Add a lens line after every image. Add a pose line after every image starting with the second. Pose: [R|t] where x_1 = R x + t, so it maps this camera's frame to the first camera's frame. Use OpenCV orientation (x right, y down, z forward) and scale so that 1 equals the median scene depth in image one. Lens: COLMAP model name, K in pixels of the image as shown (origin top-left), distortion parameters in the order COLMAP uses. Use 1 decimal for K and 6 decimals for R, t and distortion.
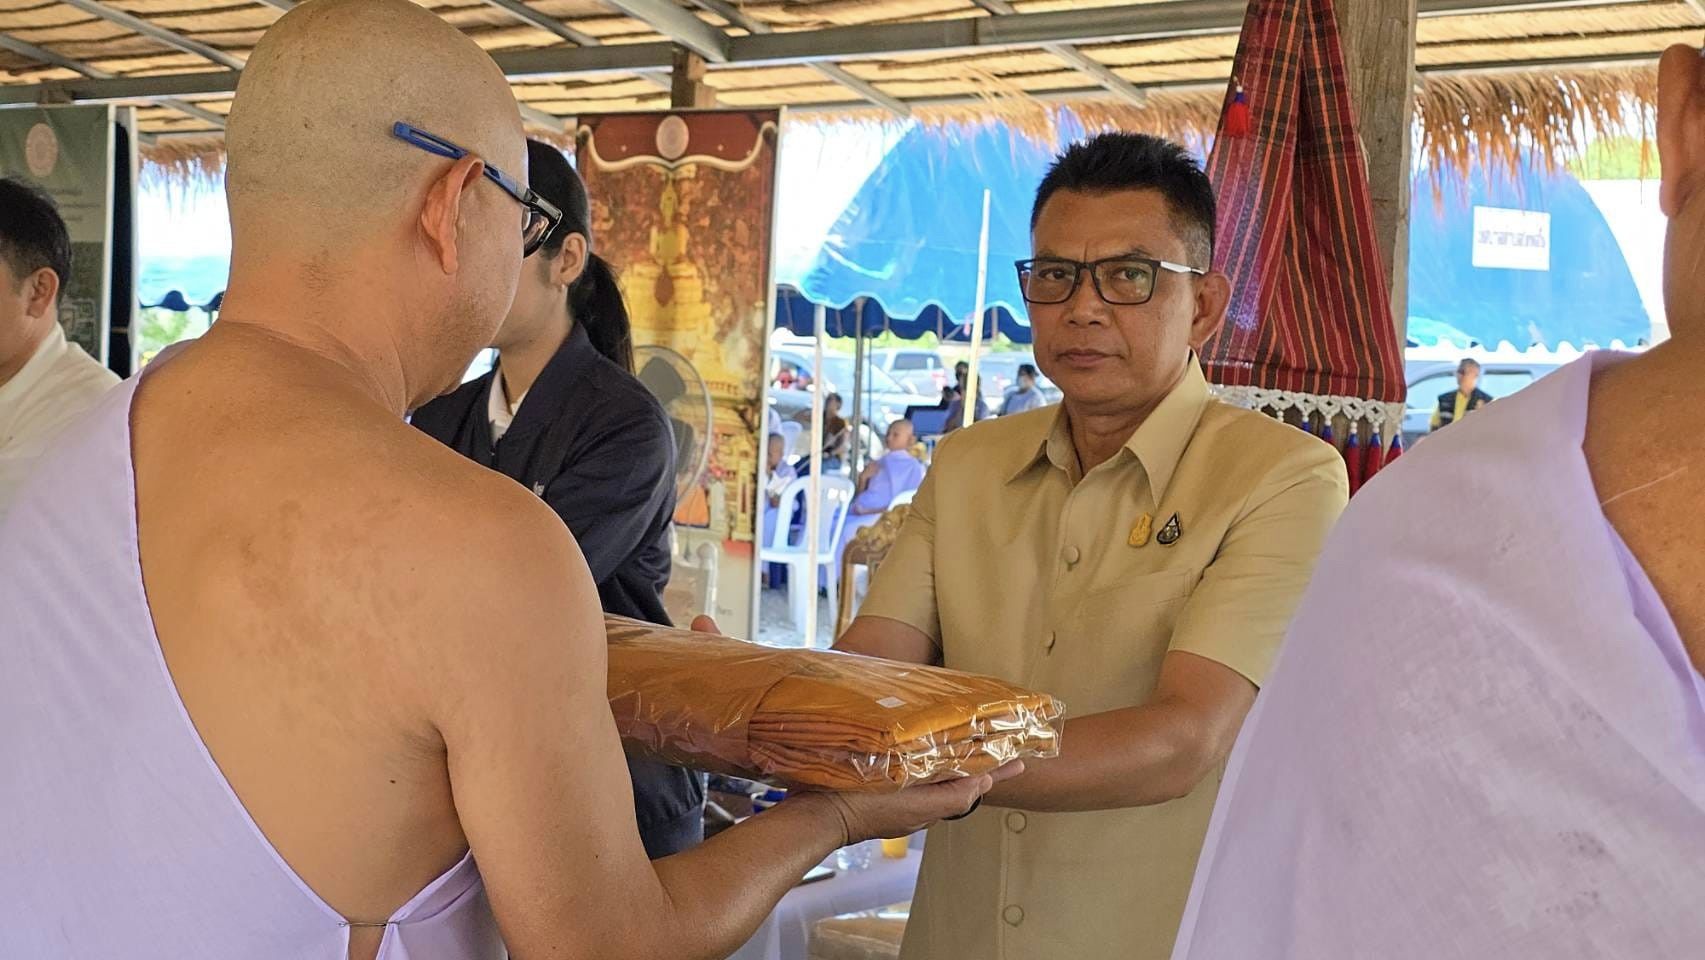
lens RADIAL K [[1208.8, 0, 852.5], [0, 1208.8, 480.0], [0, 0, 1]] dist [-0.001496, -0.009360]
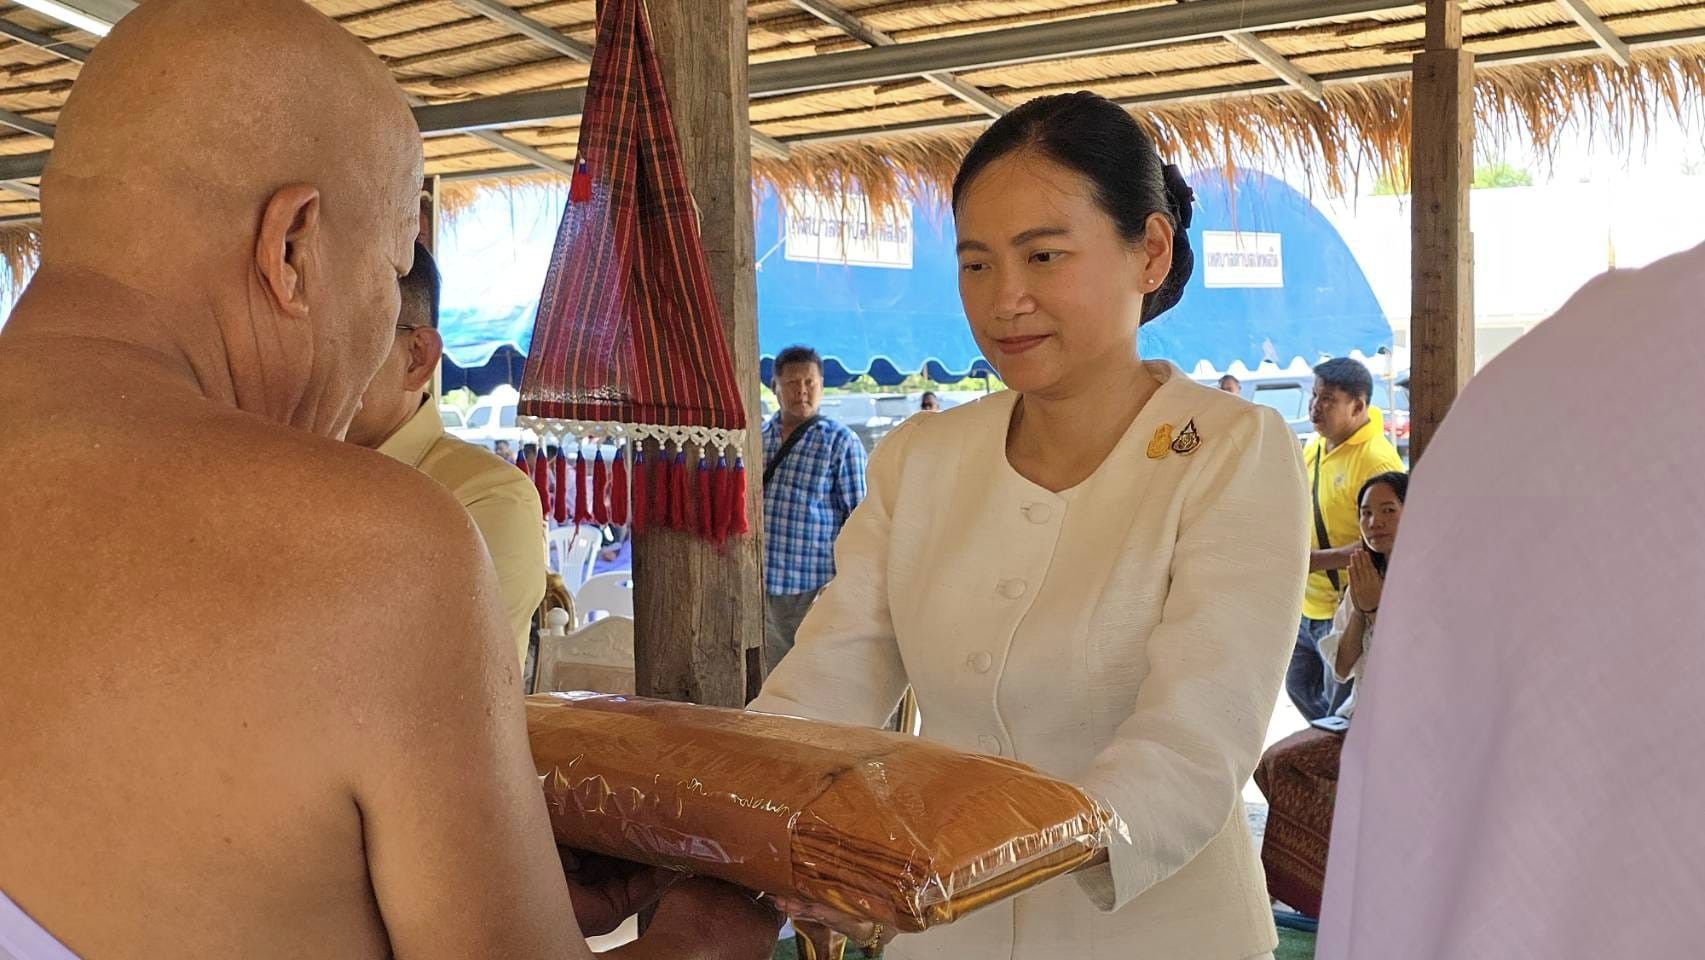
lens RADIAL K [[1237.8, 0, 852.7], [0, 1237.8, 515.0], [0, 0, 1]] dist [0.006094, -0.004512]
pose [[0.996960, -0.062976, 0.045876, 0.262126], [0.063584, 0.997905, -0.011923, 0.019817], [-0.045029, 0.014804, 0.998876, -0.087492]]
